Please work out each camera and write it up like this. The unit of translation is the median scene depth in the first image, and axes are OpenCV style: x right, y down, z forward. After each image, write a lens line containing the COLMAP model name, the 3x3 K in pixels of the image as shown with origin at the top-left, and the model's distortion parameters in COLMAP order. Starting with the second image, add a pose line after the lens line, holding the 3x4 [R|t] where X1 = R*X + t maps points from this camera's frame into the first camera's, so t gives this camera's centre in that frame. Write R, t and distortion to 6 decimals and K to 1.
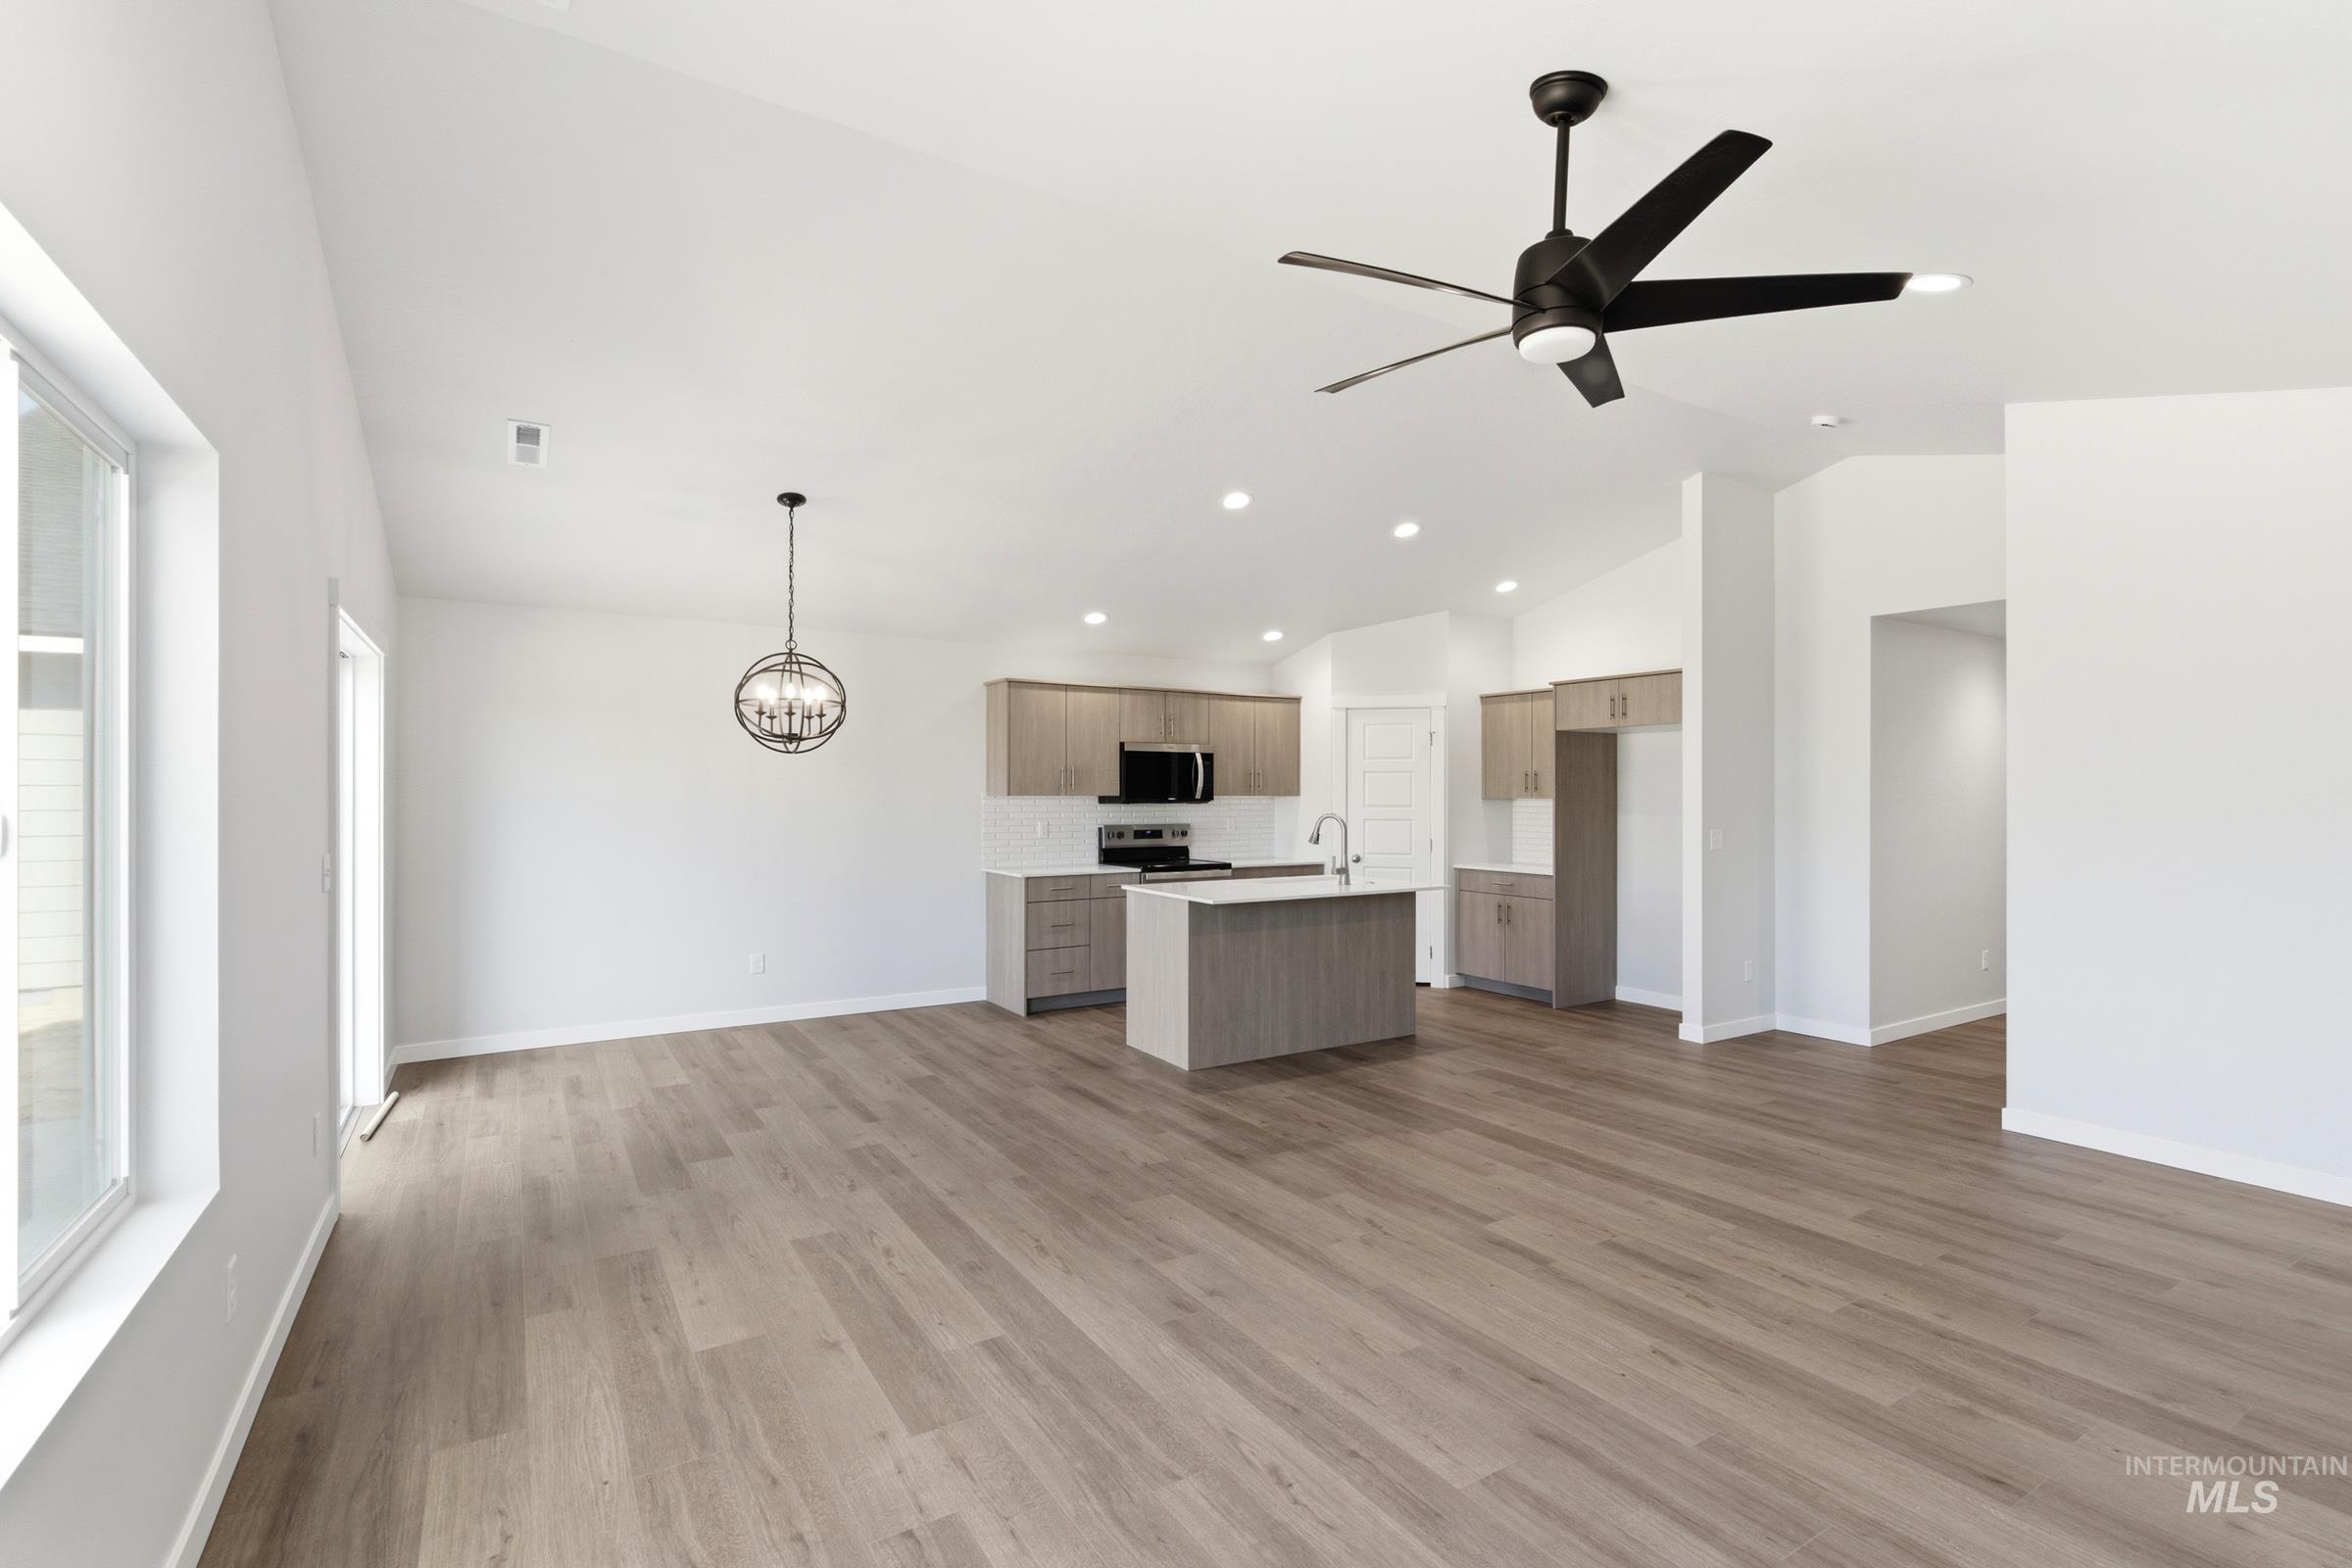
lens RADIAL K [[1073.3, 0, 1177.4], [0, 1073.3, 793.0], [0, 0, 1]] dist [0.009222, -0.000592]
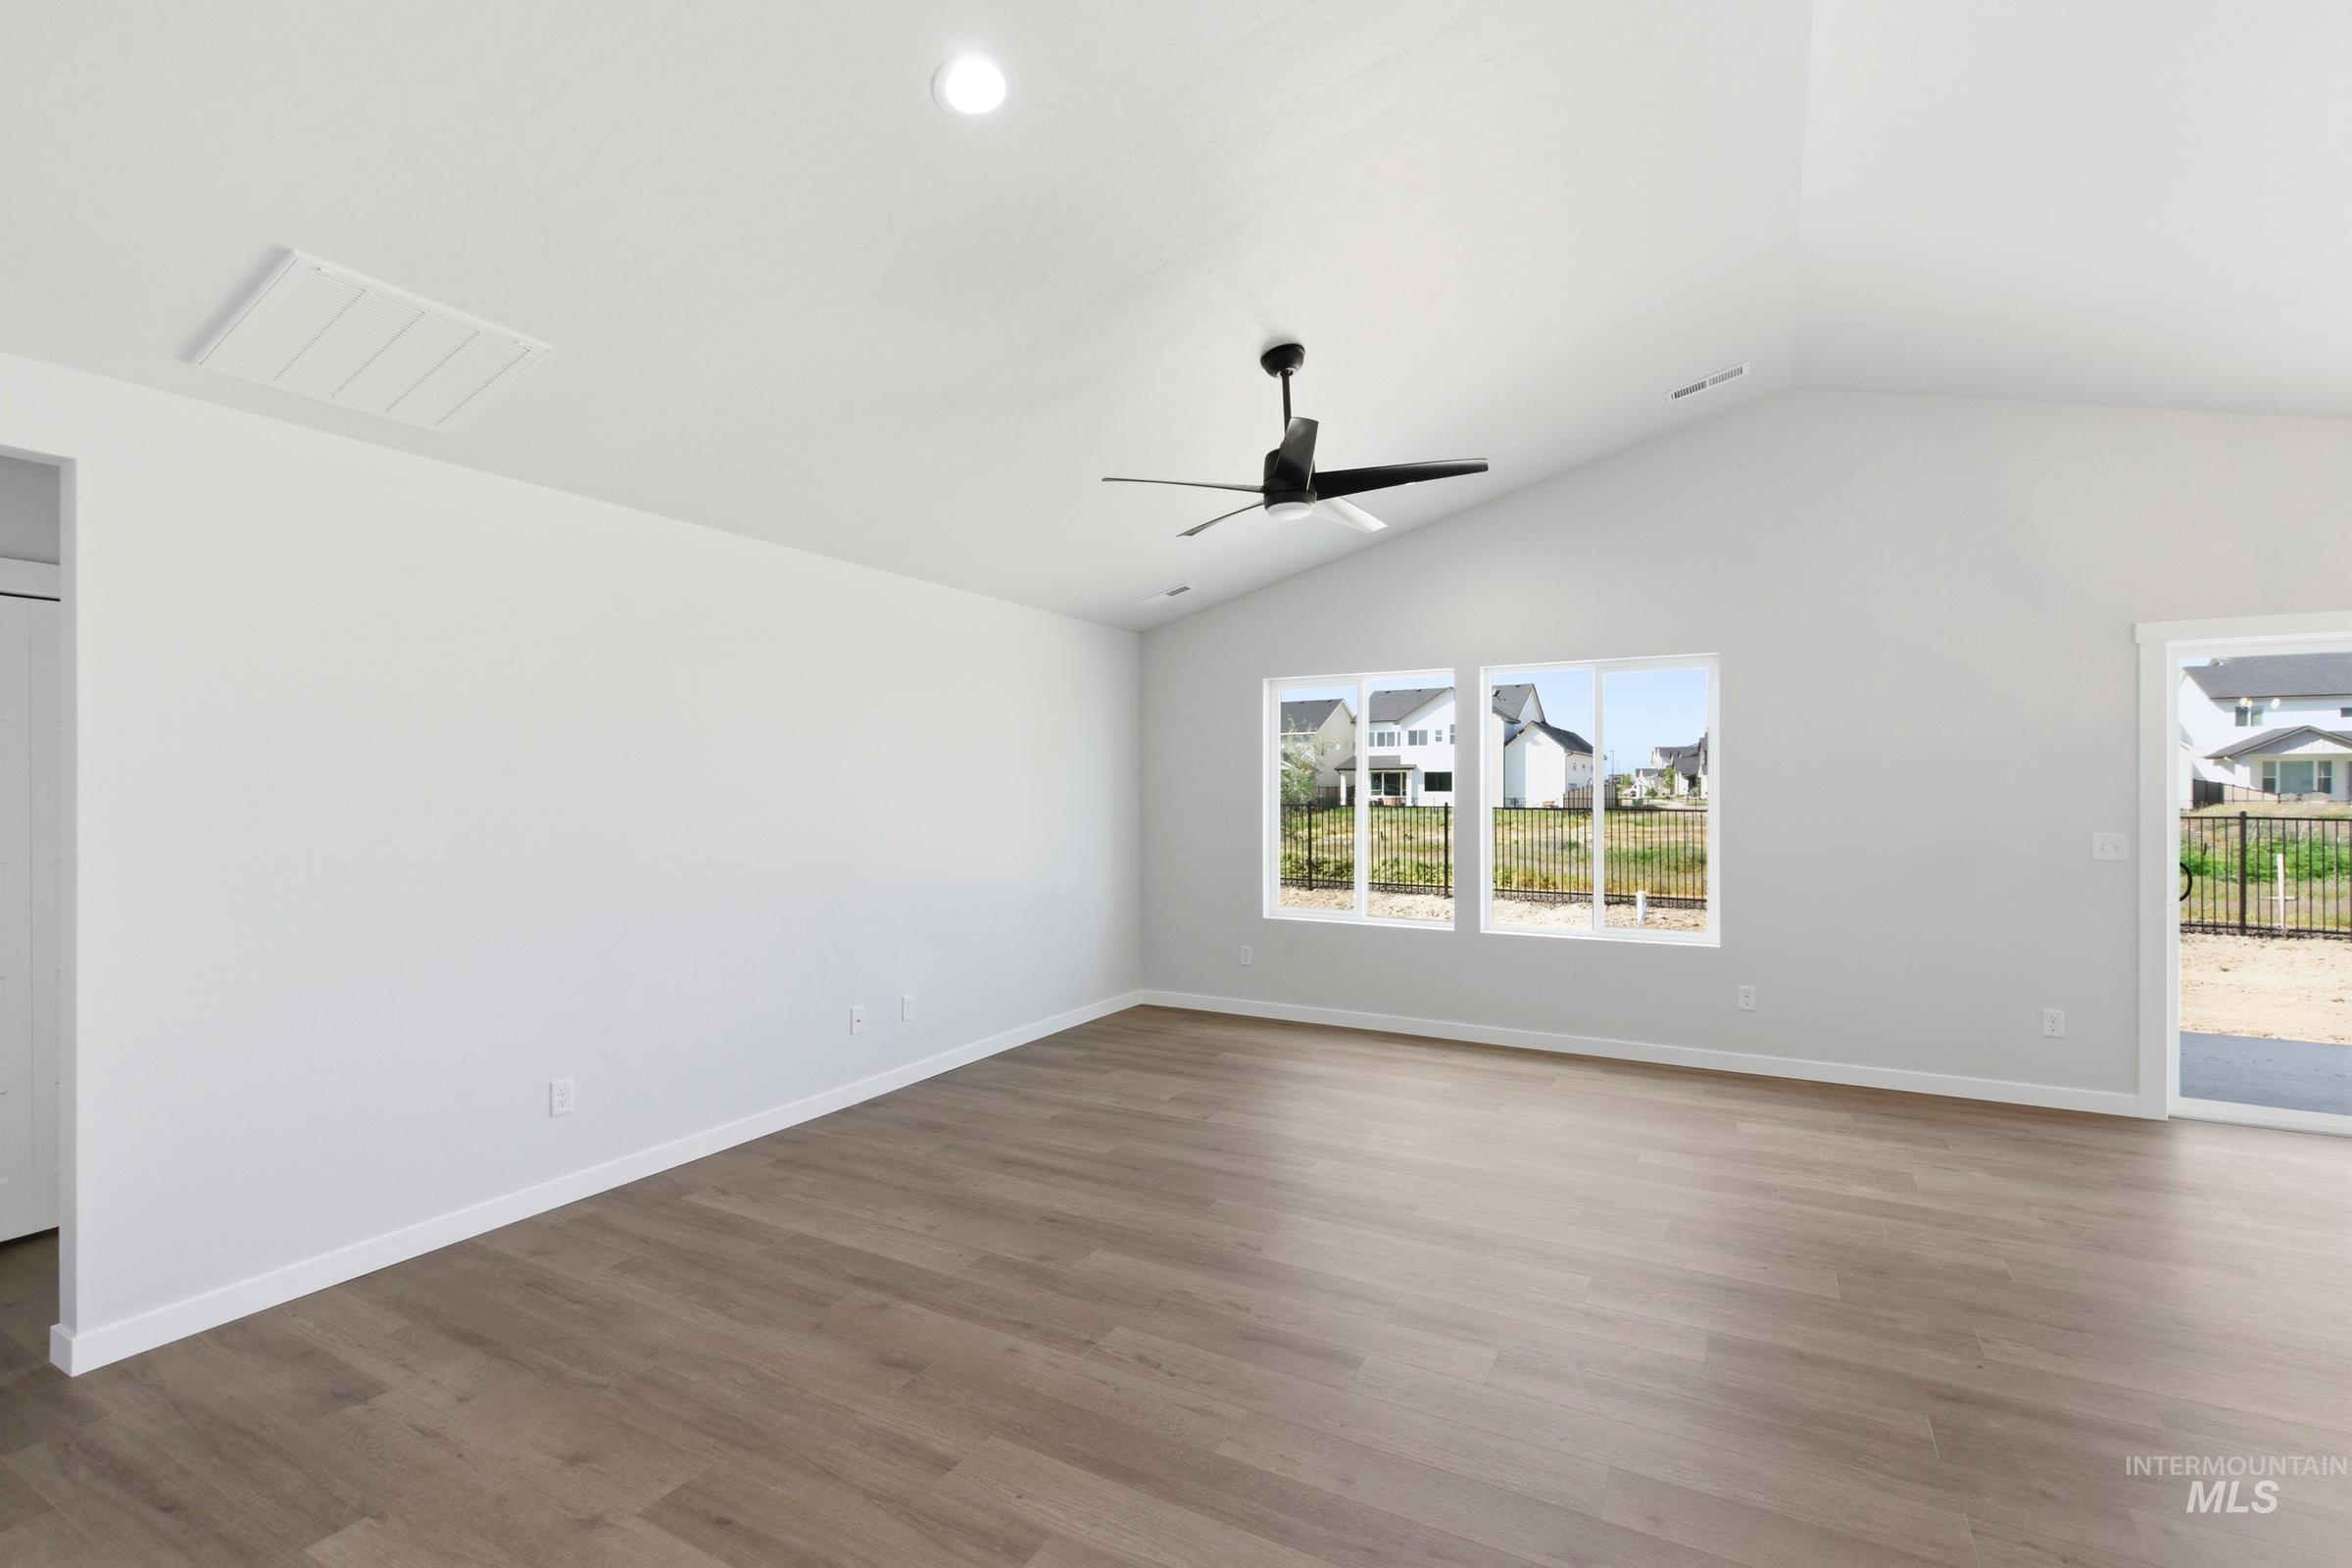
lens RADIAL K [[1054.3, 0, 1179.4], [0, 1054.3, 805.7], [0, 0, 1]] dist [0.038880, -0.020282]
pose [[-0.877393, 0.006380, -0.479729, 0.404829], [0.001319, 0.999940, 0.010885, 0.002432], [0.479770, 0.008918, -0.877349, 0.743070]]
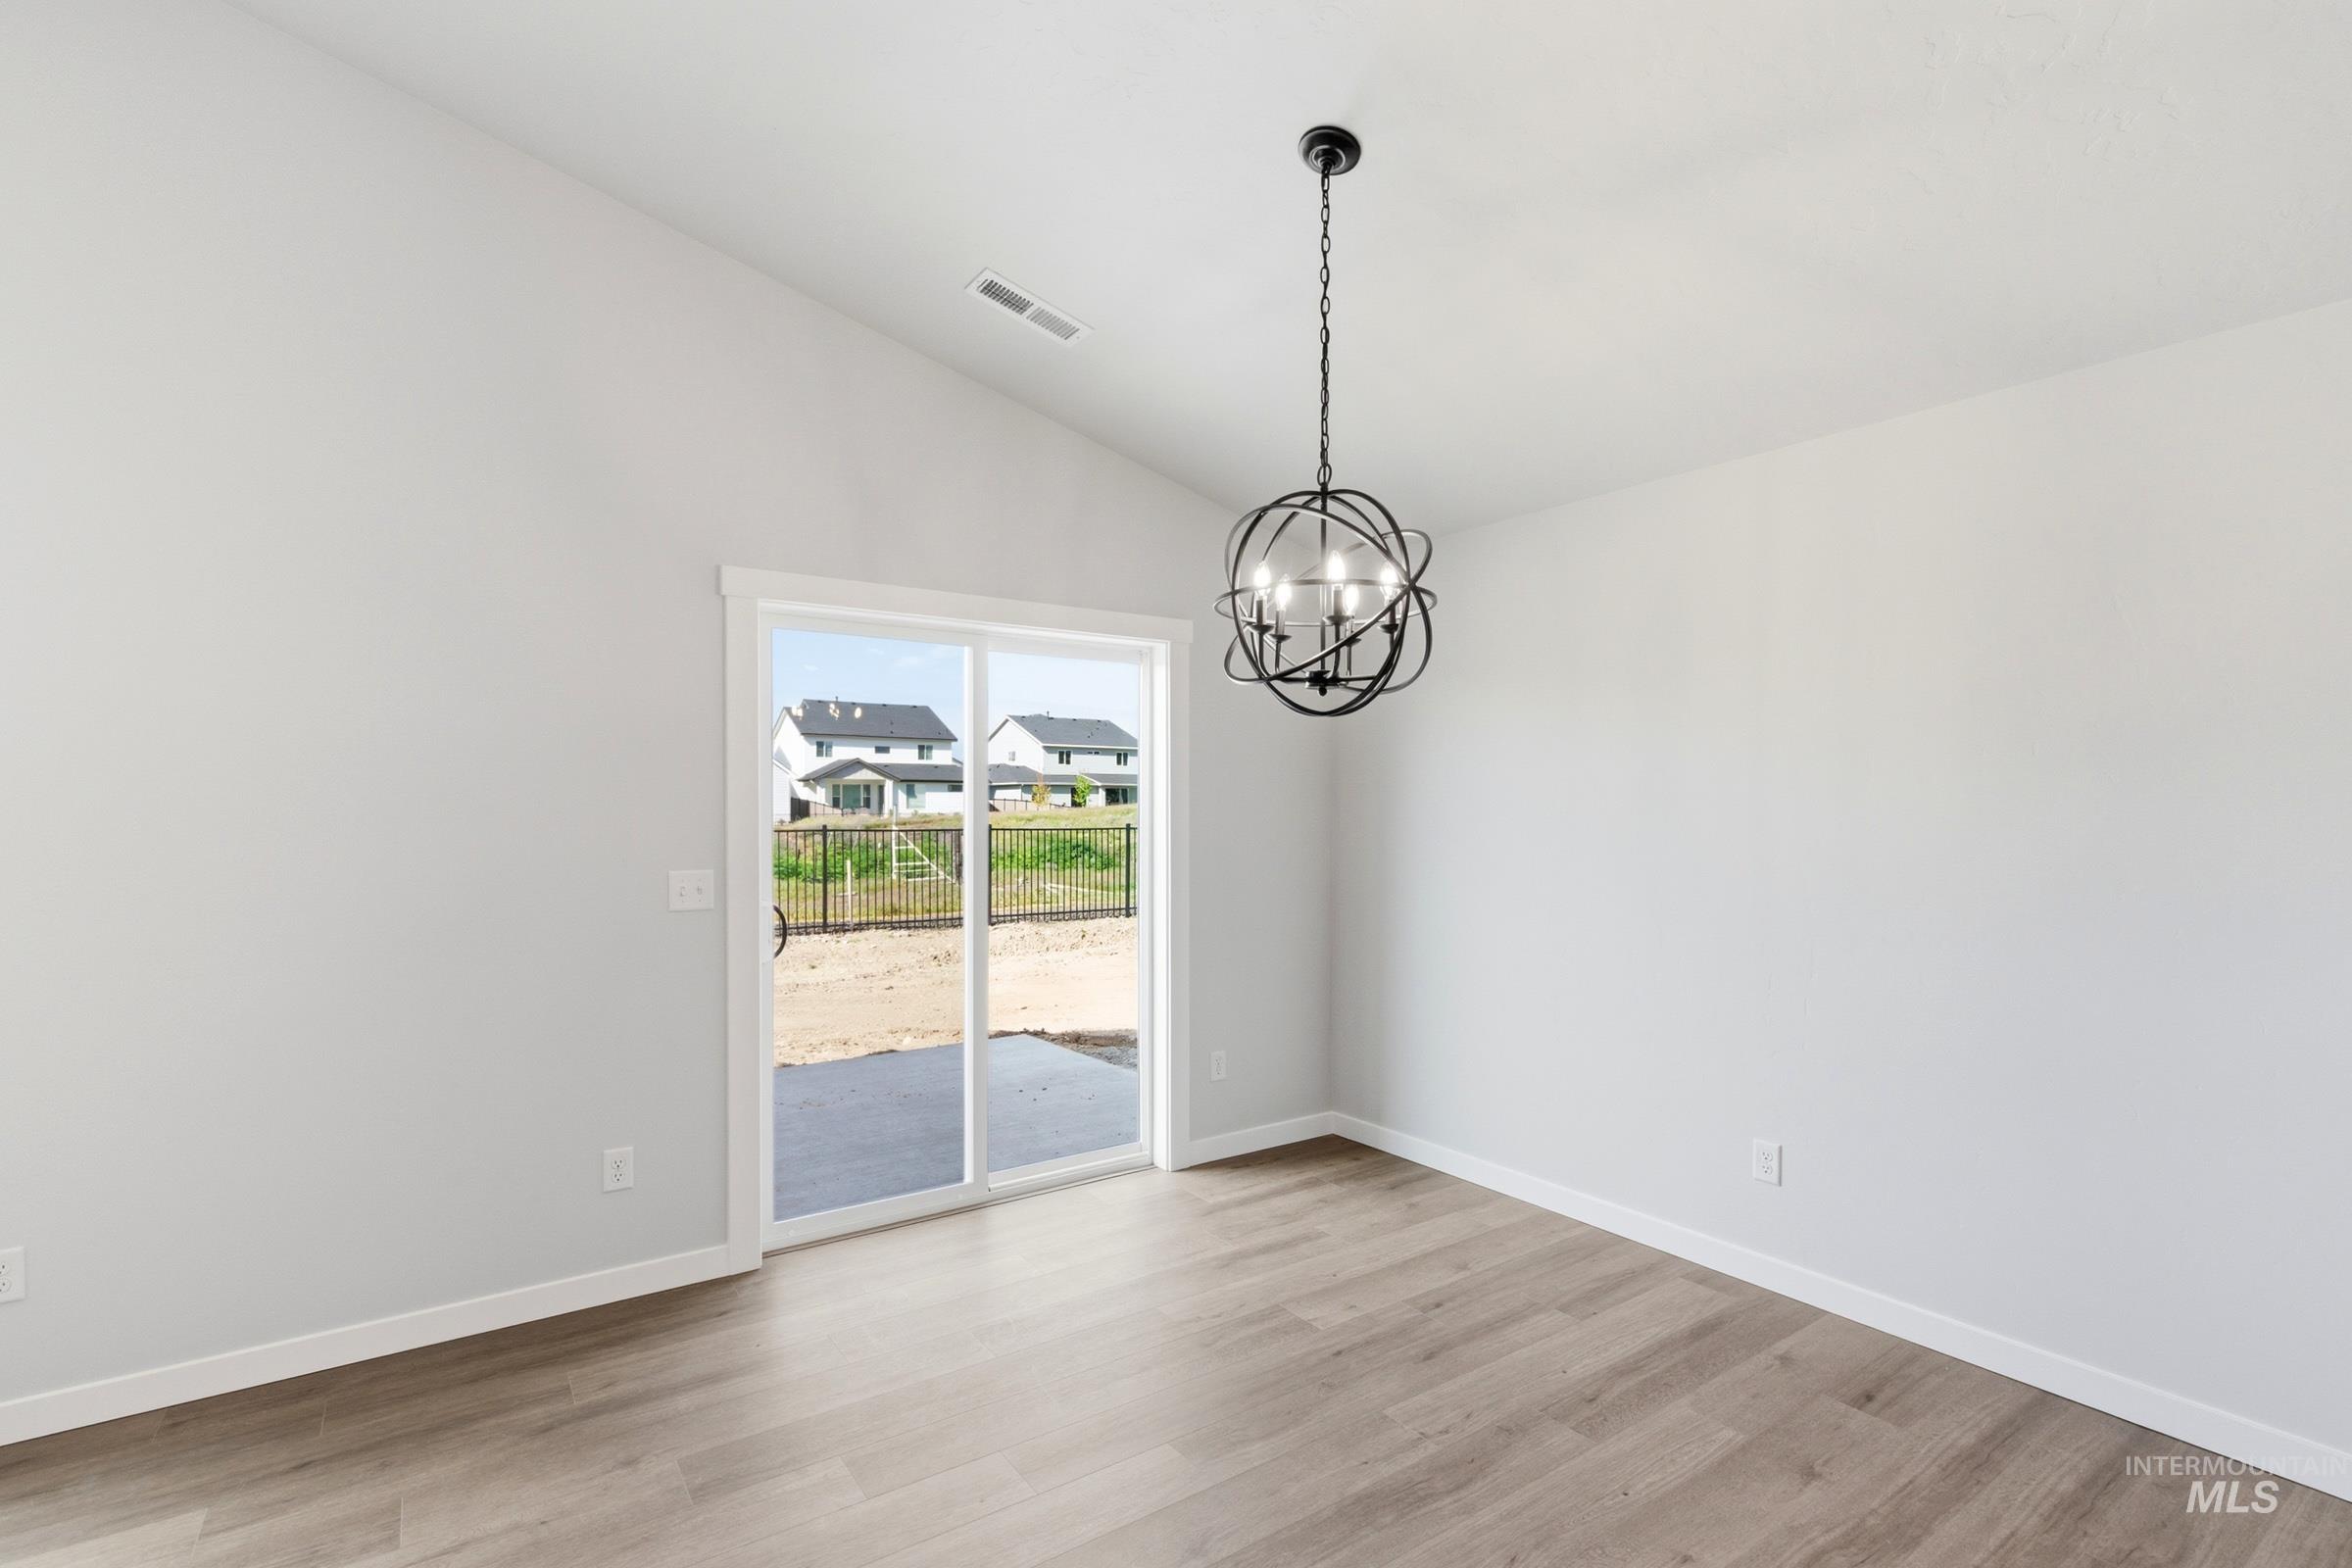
lens RADIAL K [[1054.3, 0, 1179.4], [0, 1054.3, 805.7], [0, 0, 1]] dist [0.038880, -0.020282]
pose [[0.037240, -0.002109, -0.999304, 0.063325], [-0.000277, 0.999998, -0.002121, 0.002002], [0.999306, 0.000356, 0.037239, 0.633786]]
